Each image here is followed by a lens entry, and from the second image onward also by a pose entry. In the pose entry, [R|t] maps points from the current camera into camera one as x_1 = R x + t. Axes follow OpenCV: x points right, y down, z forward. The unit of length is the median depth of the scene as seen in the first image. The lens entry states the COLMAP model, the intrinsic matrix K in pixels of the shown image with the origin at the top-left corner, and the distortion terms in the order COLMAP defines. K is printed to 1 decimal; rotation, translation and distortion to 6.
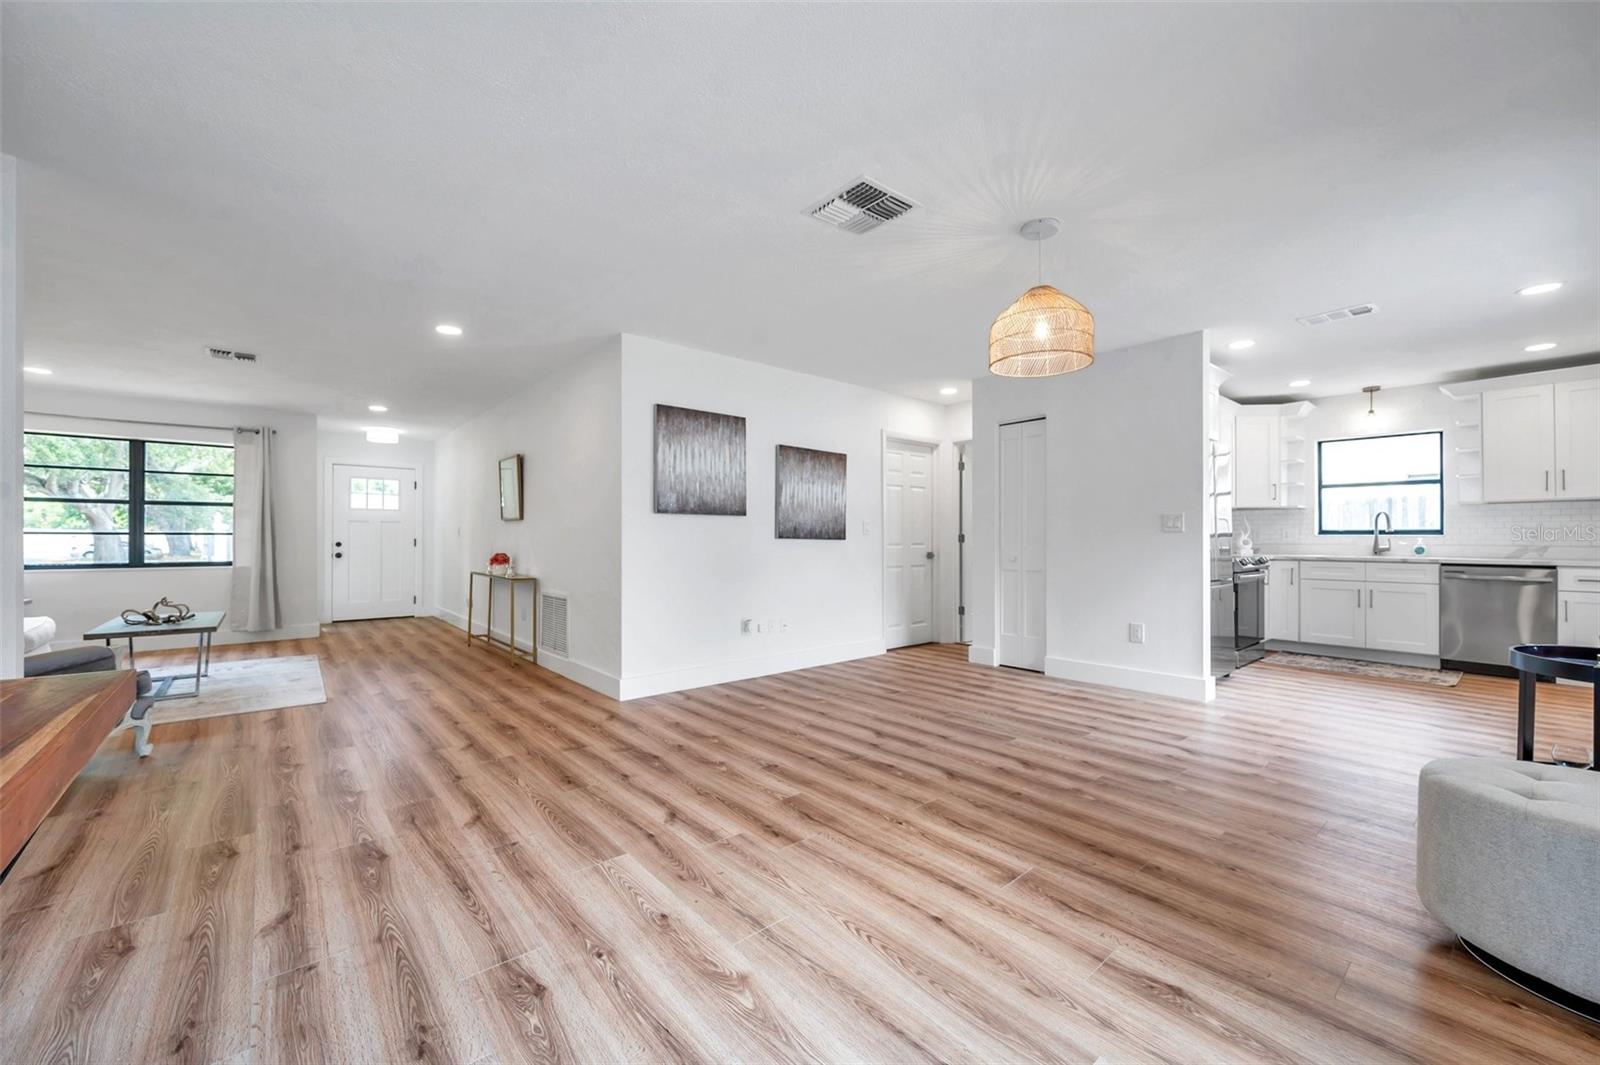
lens RADIAL K [[634.6, 0, 802.5], [0, 634.6, 536.9], [0, 0, 1]] dist [-0.001623, 0.000109]
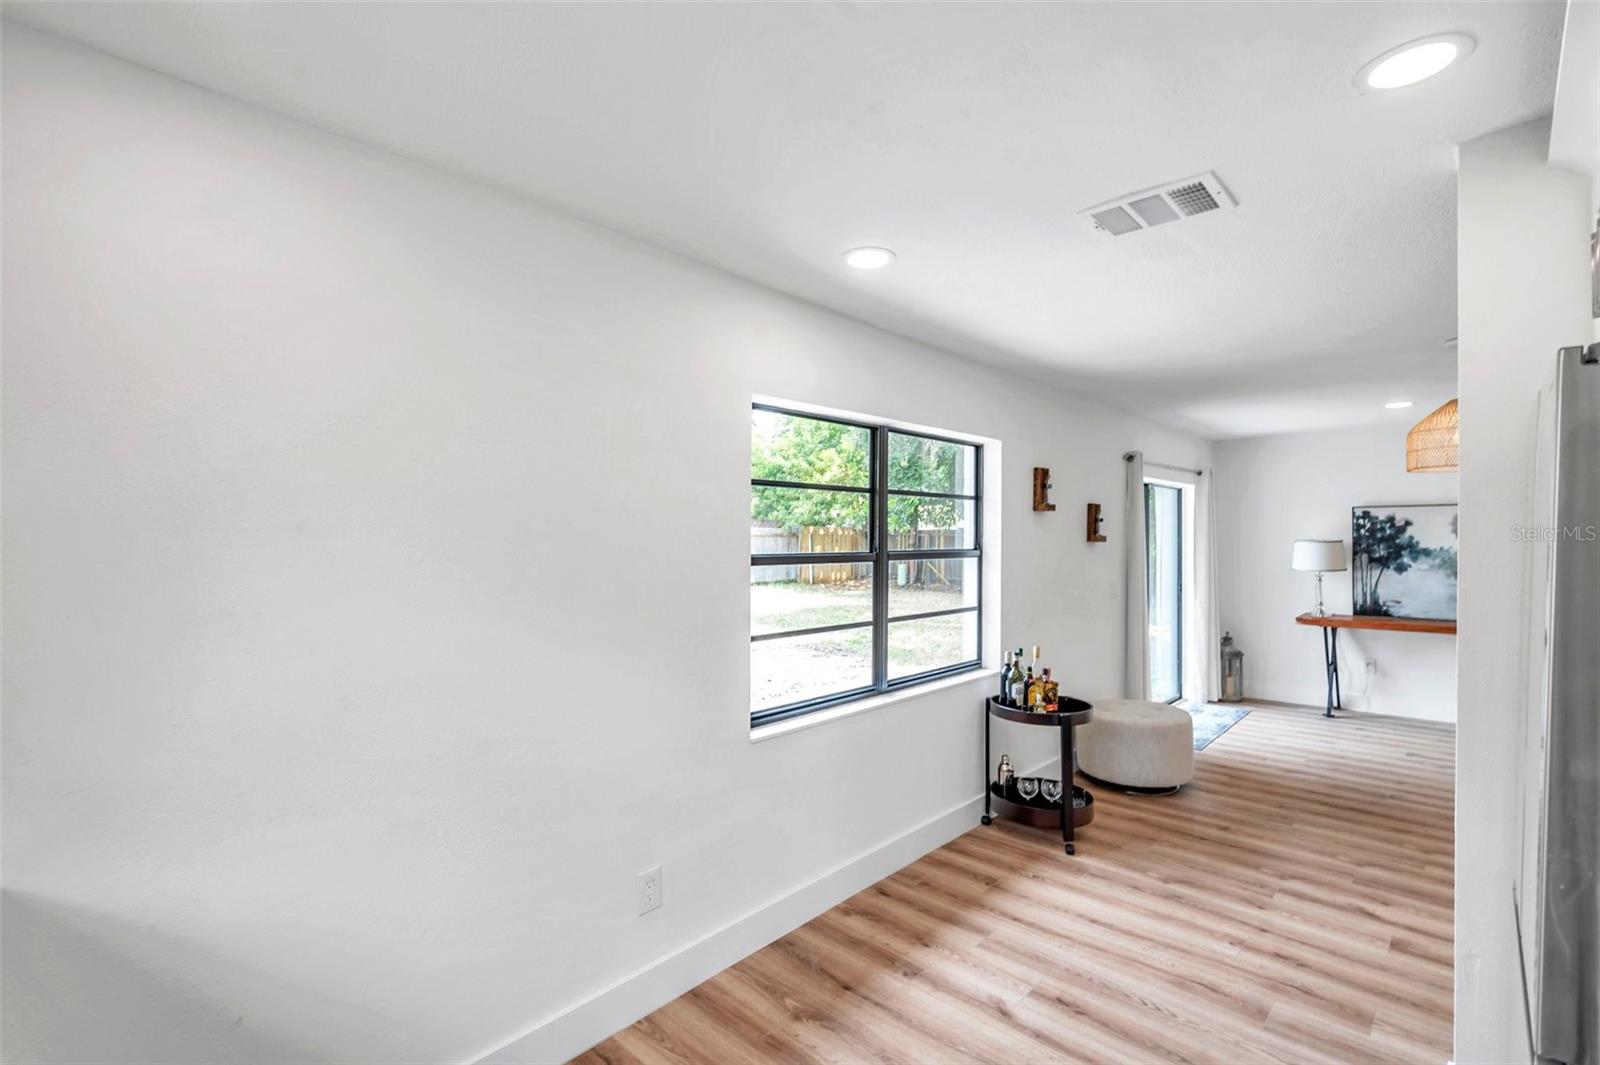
lens RADIAL K [[726.5, 0, 797.9], [0, 726.5, 535.8], [0, 0, 1]] dist [-0.000995, 0.000064]
pose [[-0.995070, -0.000338, -0.099172, 1.469836], [-0.000471, 0.999999, 0.001318, -0.141847], [0.099172, 0.001358, -0.995069, 1.909660]]
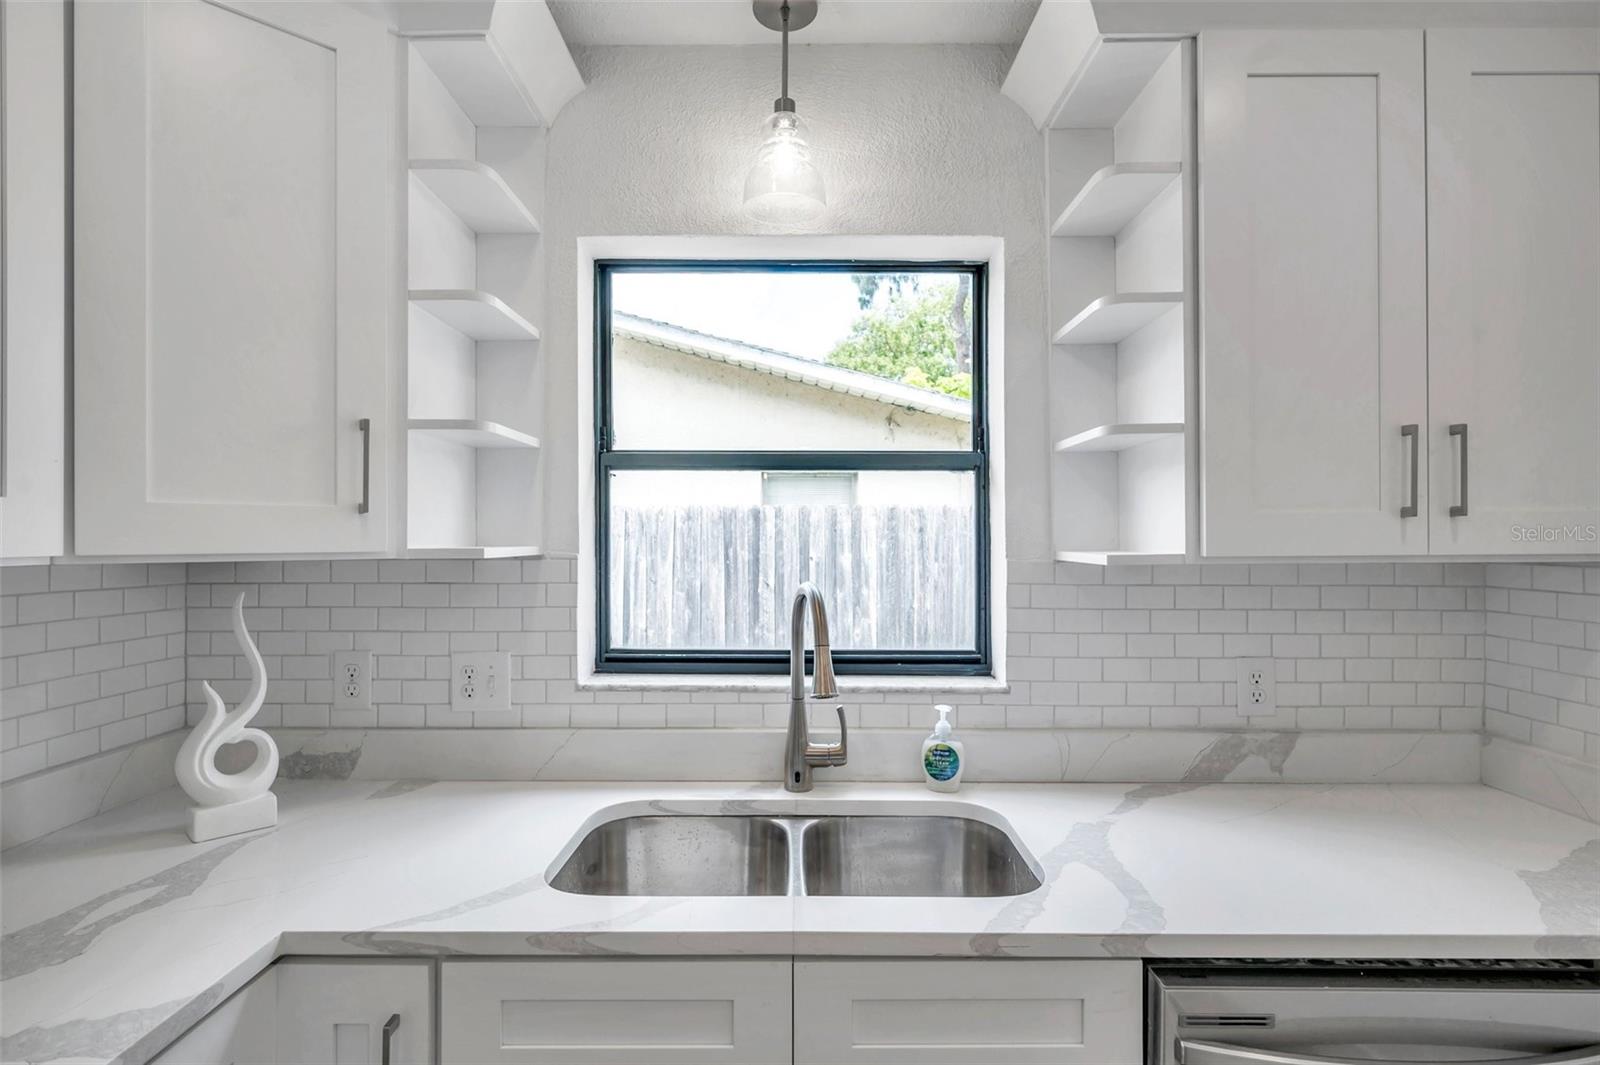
lens RADIAL K [[778.9, 0, 800.0], [0, 778.9, 536.8], [0, 0, 1]] dist [0.004265, 0.000520]
pose [[0.660499, 0.003495, 0.750819, 1.355123], [-0.002175, 0.999994, -0.002741, -0.106023], [-0.750824, 0.000177, 0.660503, 1.582053]]
